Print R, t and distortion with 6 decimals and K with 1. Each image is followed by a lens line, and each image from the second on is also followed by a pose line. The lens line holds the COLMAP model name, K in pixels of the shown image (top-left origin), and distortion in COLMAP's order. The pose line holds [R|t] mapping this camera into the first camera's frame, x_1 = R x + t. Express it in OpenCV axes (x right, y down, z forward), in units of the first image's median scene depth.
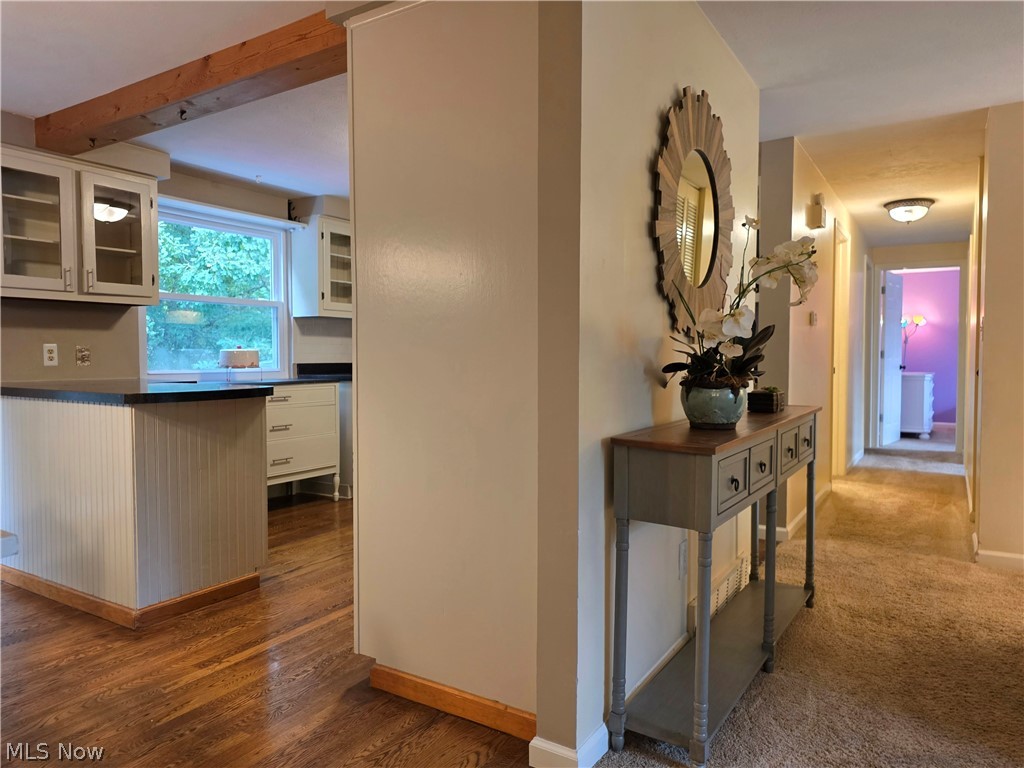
lens RADIAL K [[685.9, 0, 511.7], [0, 685.9, 383.3], [0, 0, 1]] dist [0.023458, -0.021242]
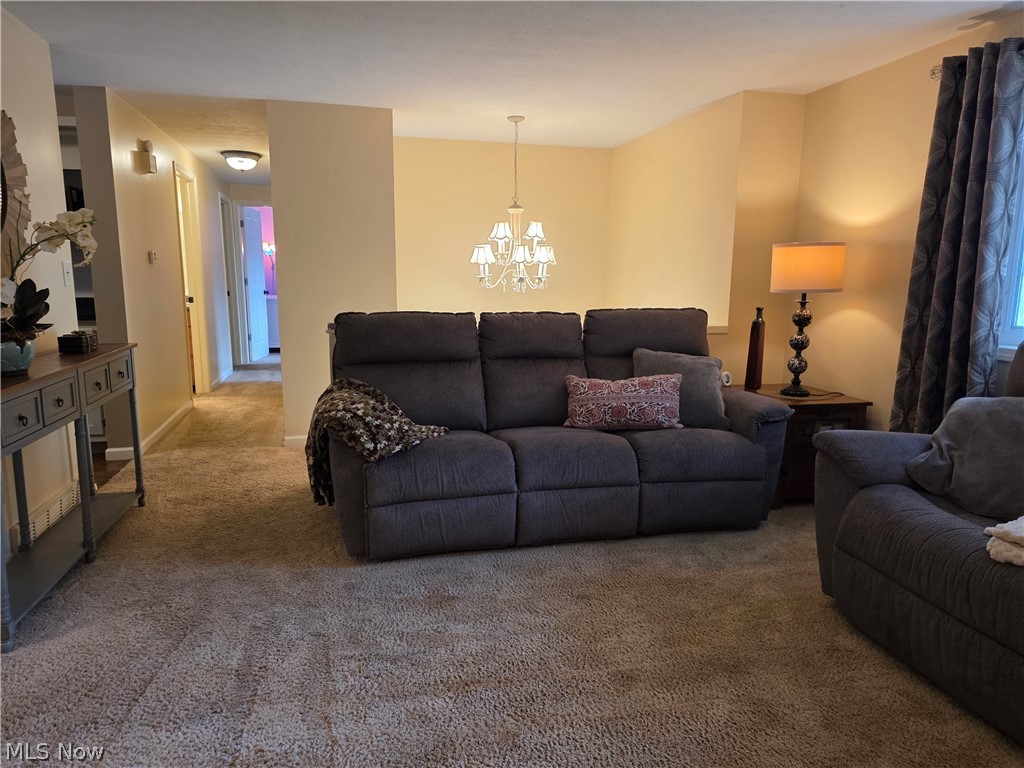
lens RADIAL K [[685.9, 0, 534.1], [0, 685.9, 390.1], [0, 0, 1]] dist [0.023458, -0.021242]
pose [[0.679097, -0.120089, 0.724158, 0.035561], [0.022310, 0.989448, 0.143160, -0.038413], [-0.733709, -0.081063, 0.674611, -0.299368]]
